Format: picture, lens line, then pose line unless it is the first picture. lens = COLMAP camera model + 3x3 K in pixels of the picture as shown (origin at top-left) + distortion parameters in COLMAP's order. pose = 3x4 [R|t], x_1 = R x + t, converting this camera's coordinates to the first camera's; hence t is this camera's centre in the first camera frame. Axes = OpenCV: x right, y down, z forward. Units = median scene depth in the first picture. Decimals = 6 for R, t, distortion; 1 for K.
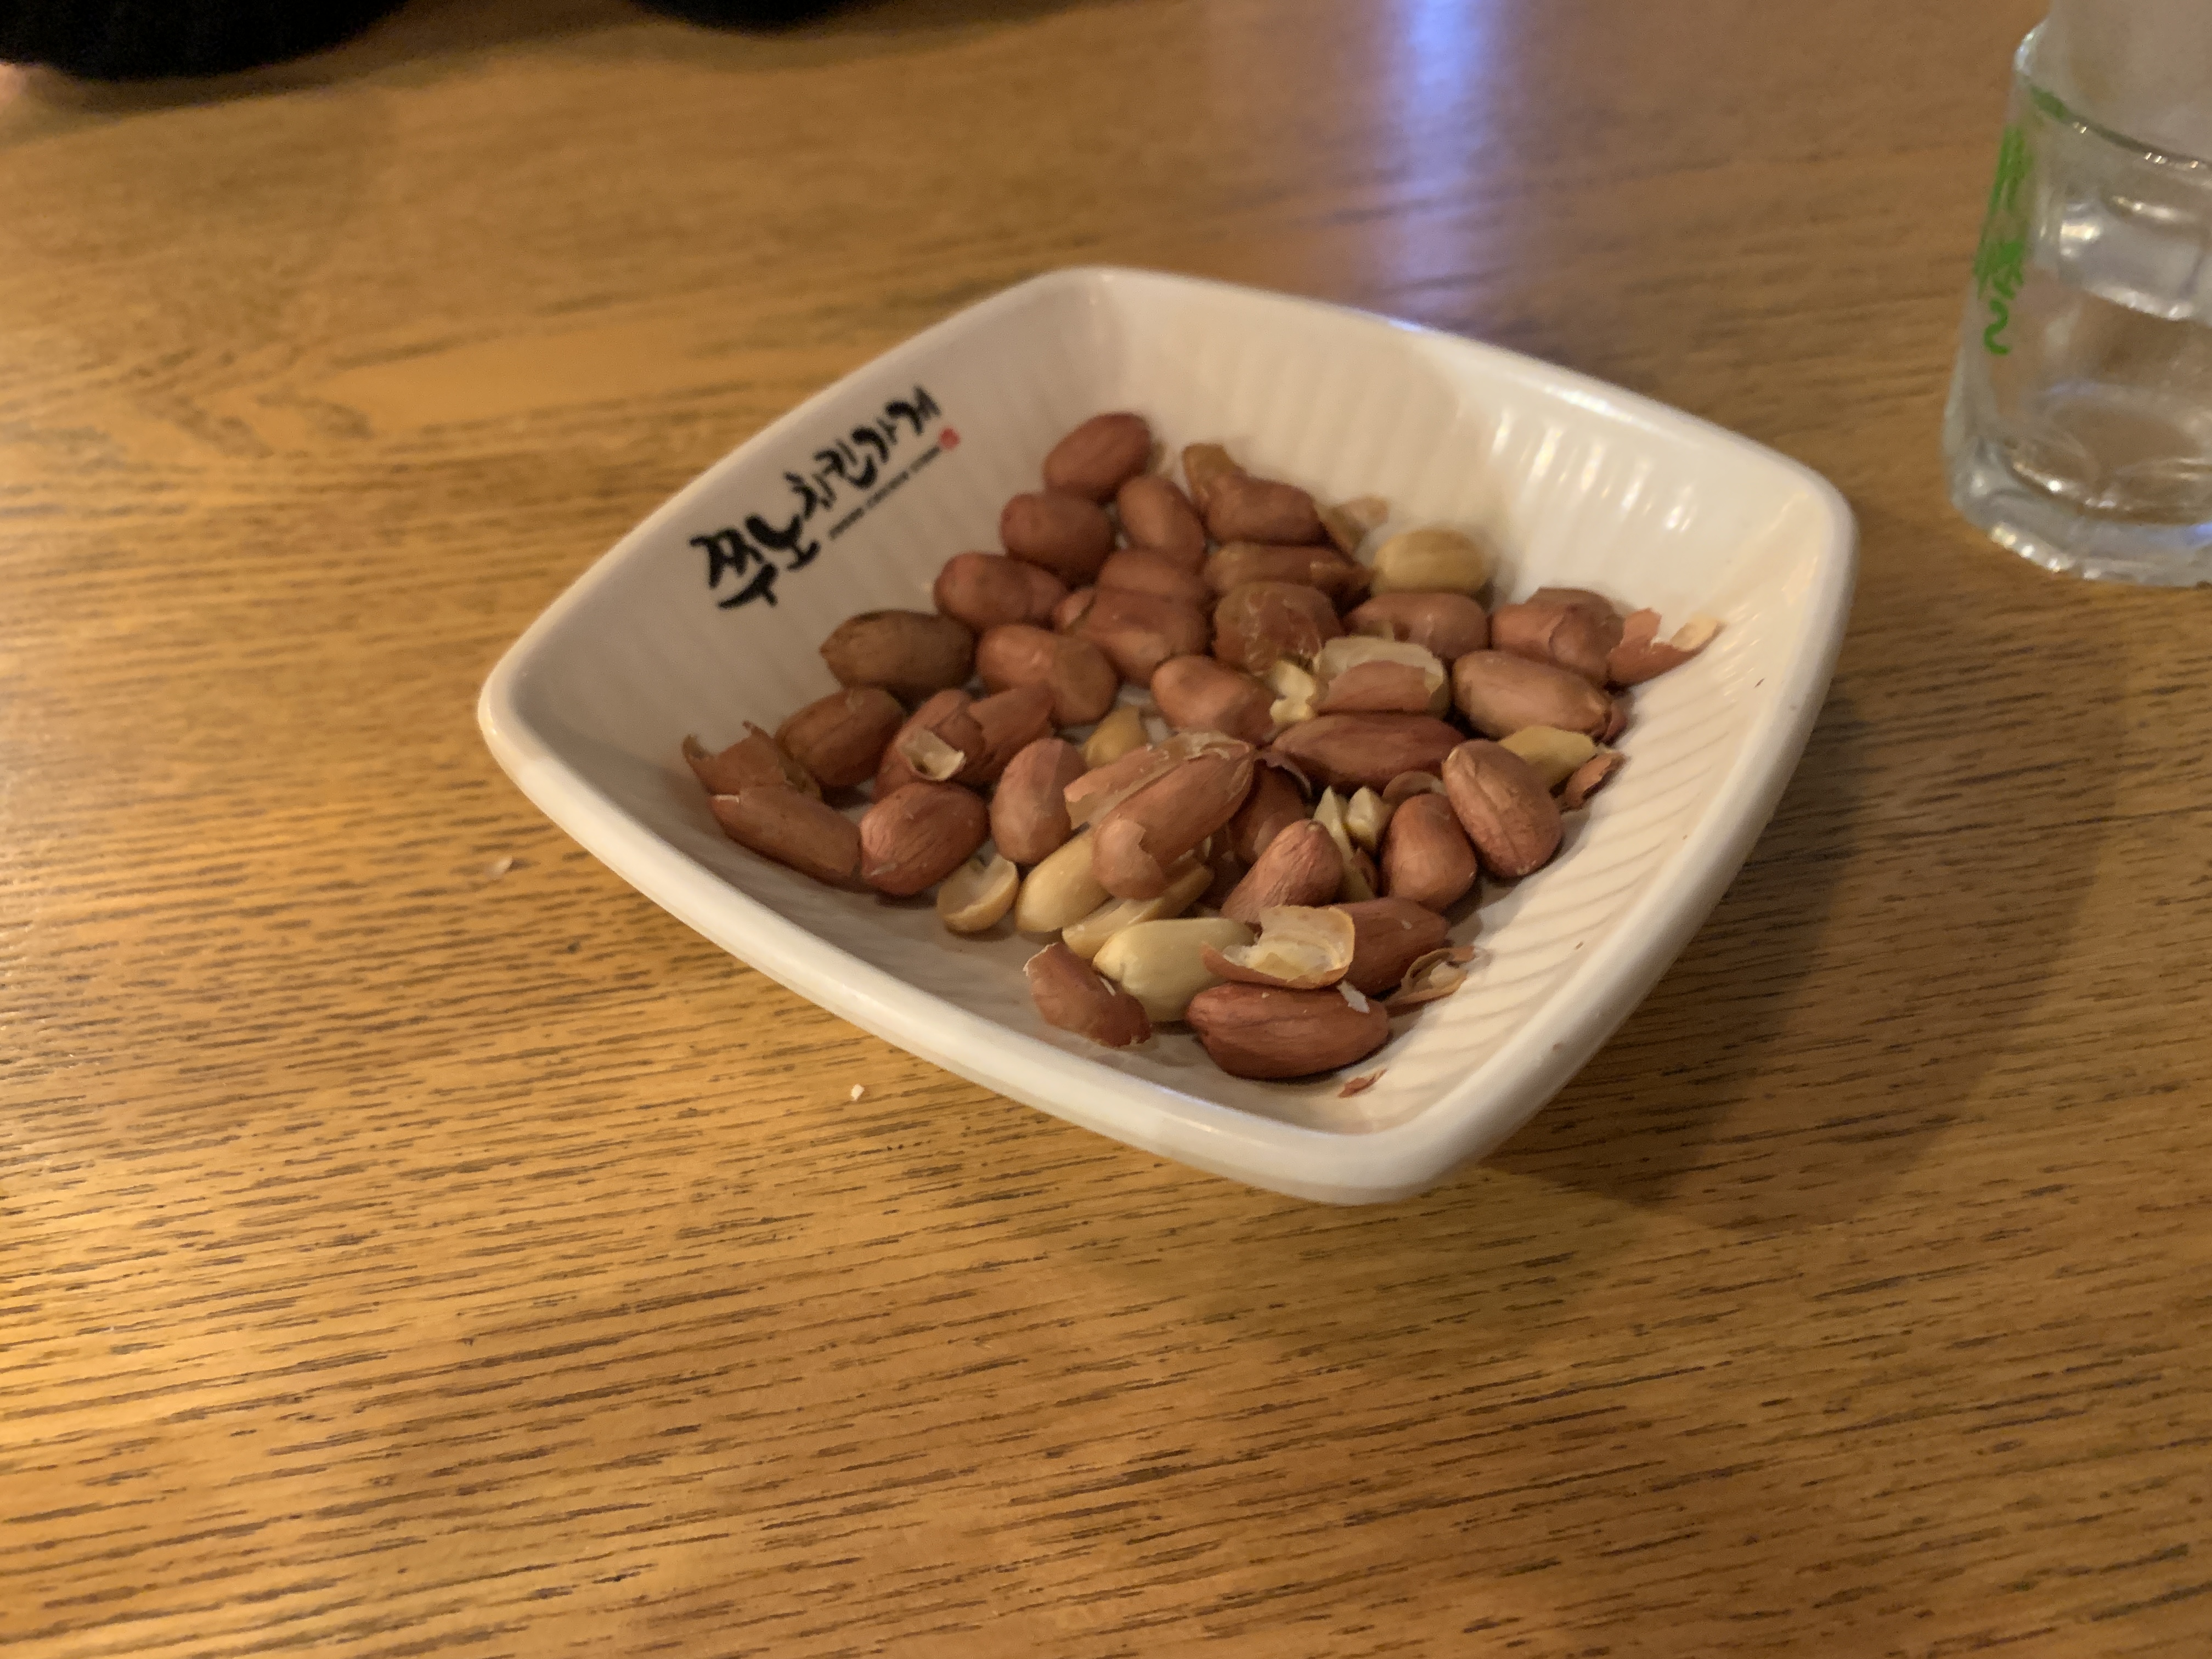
lens RADIAL K [[1661.4, 0, 1110.0], [0, 1661.4, 832.2], [0, 0, 1]] dist [0.020361, -0.021164]
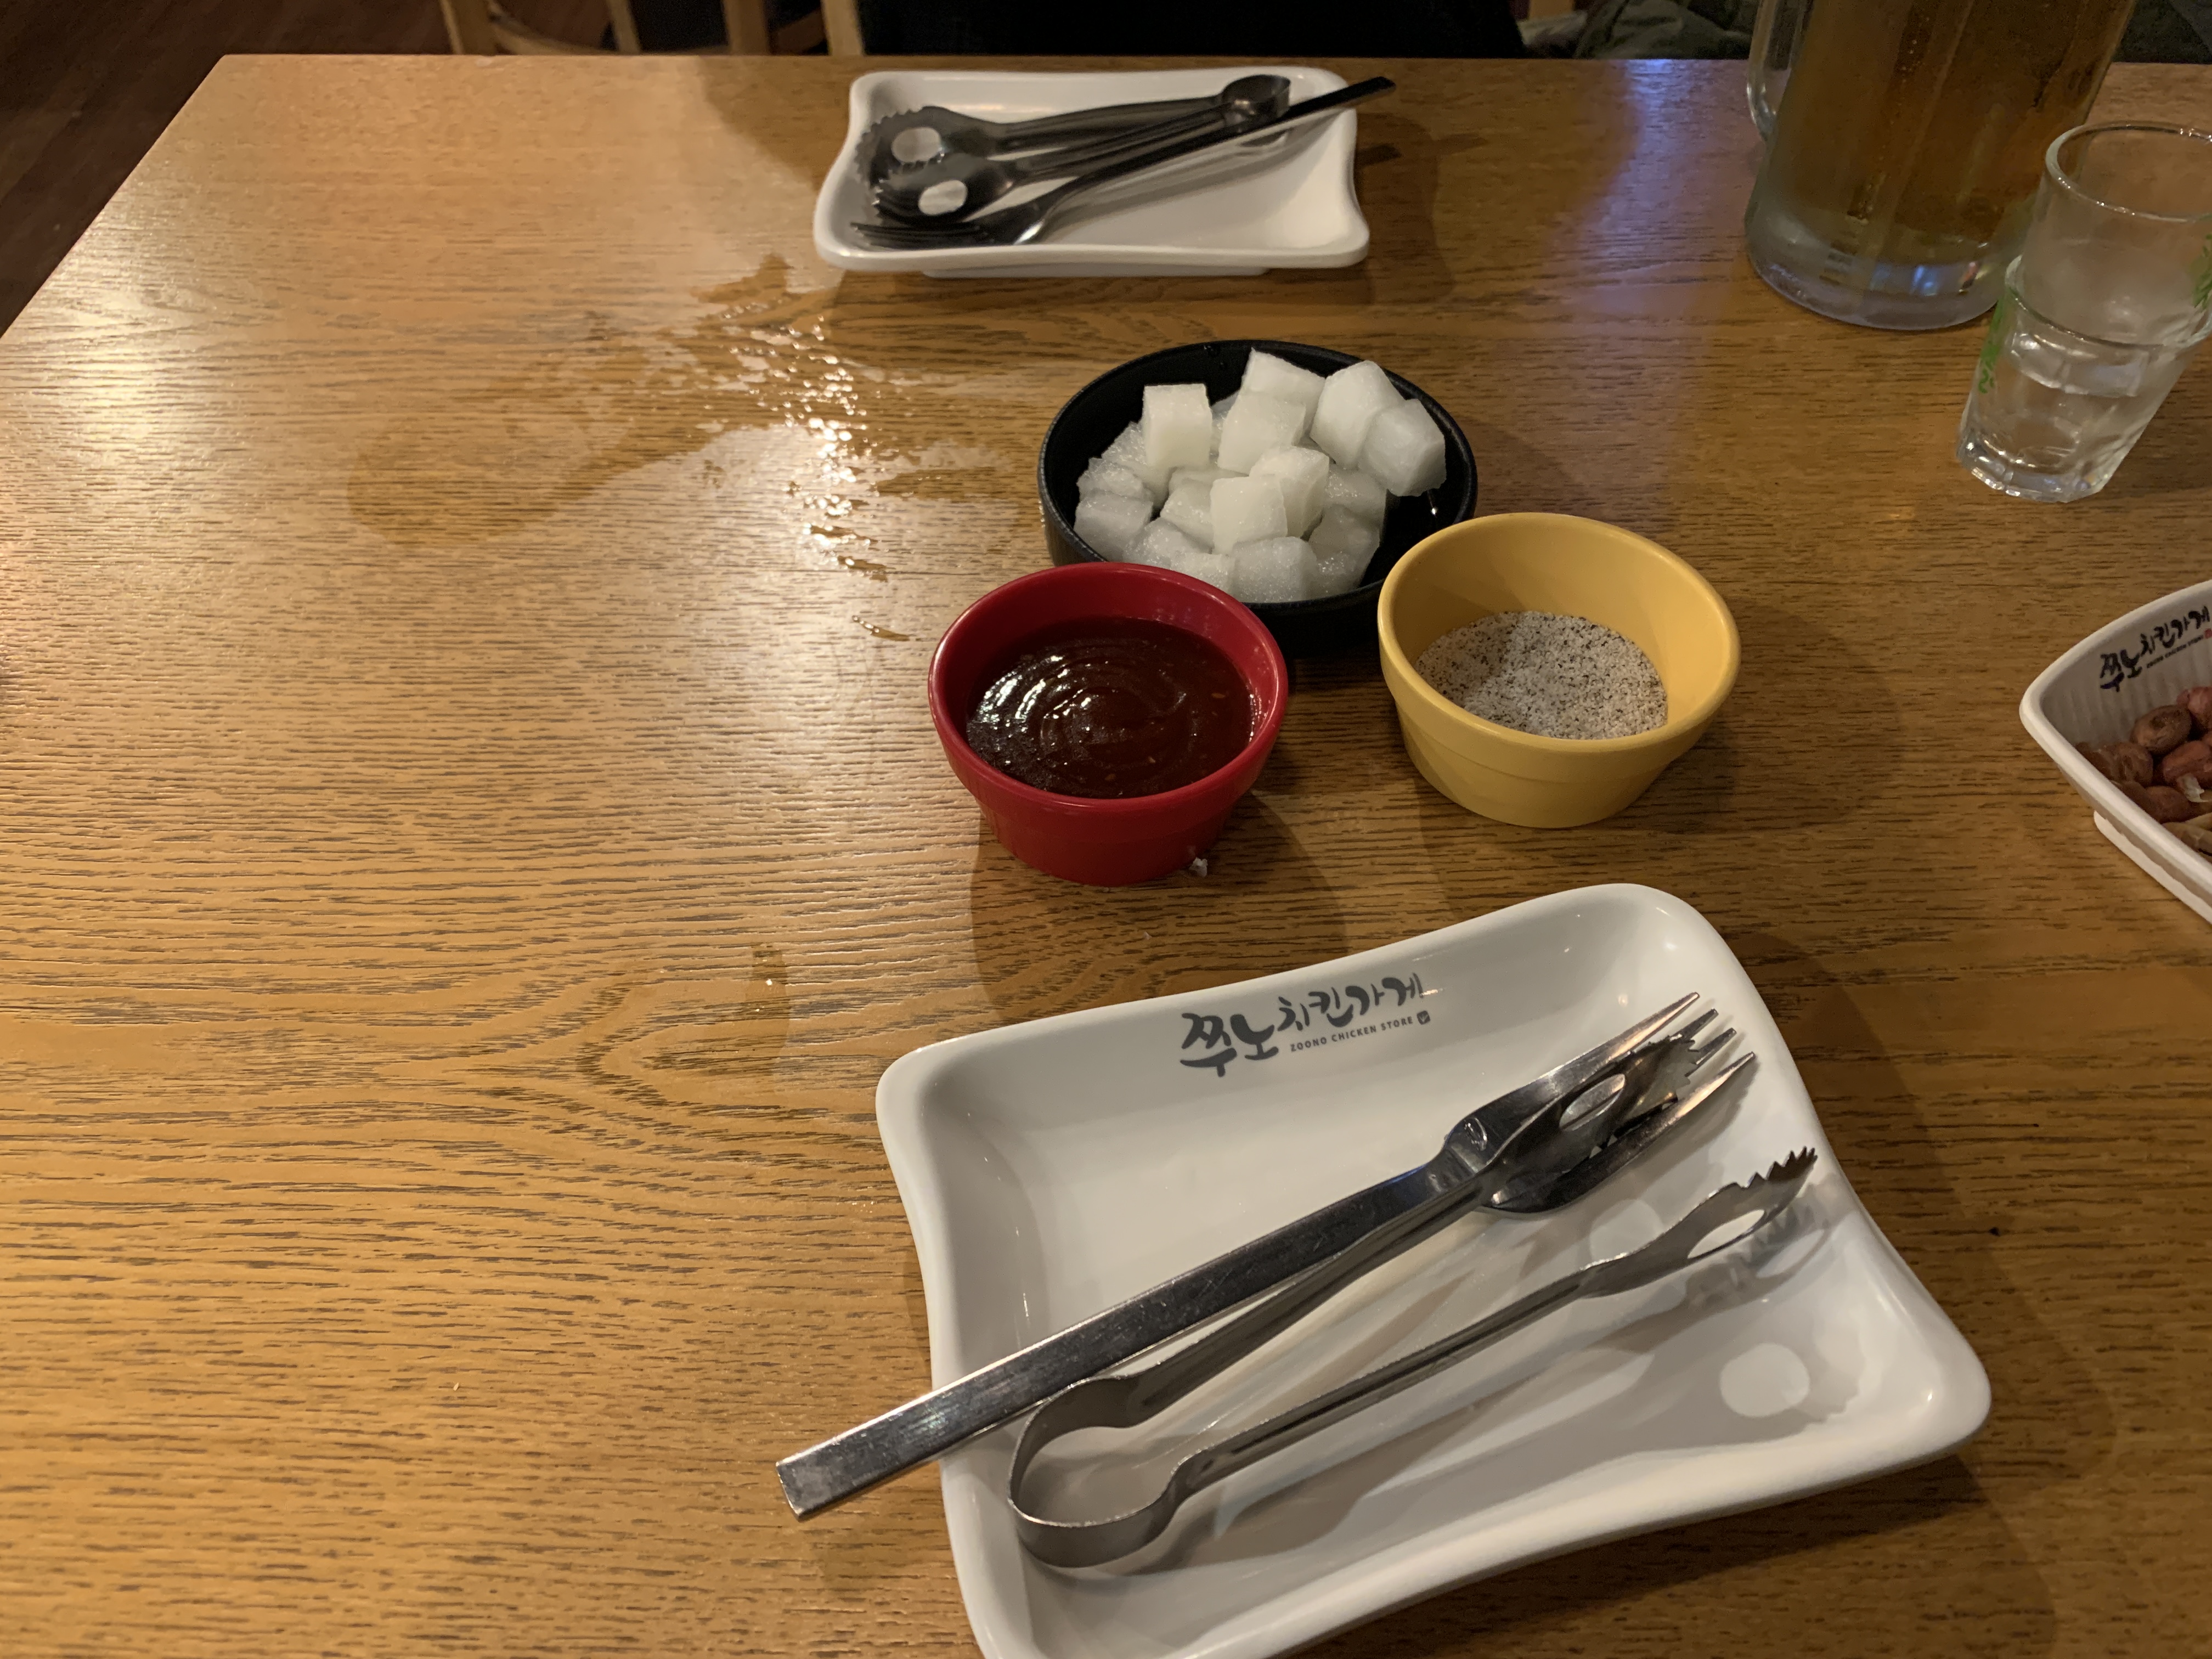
lens RADIAL K [[1661.4, 0, 1110.0], [0, 1661.4, 832.2], [0, 0, 1]] dist [0.020361, -0.021164]
pose [[-0.355731, 0.008133, -0.934553, 2.408539], [-0.639238, 0.727358, 0.249651, 0.308754], [0.681785, 0.686210, -0.253545, 0.794317]]
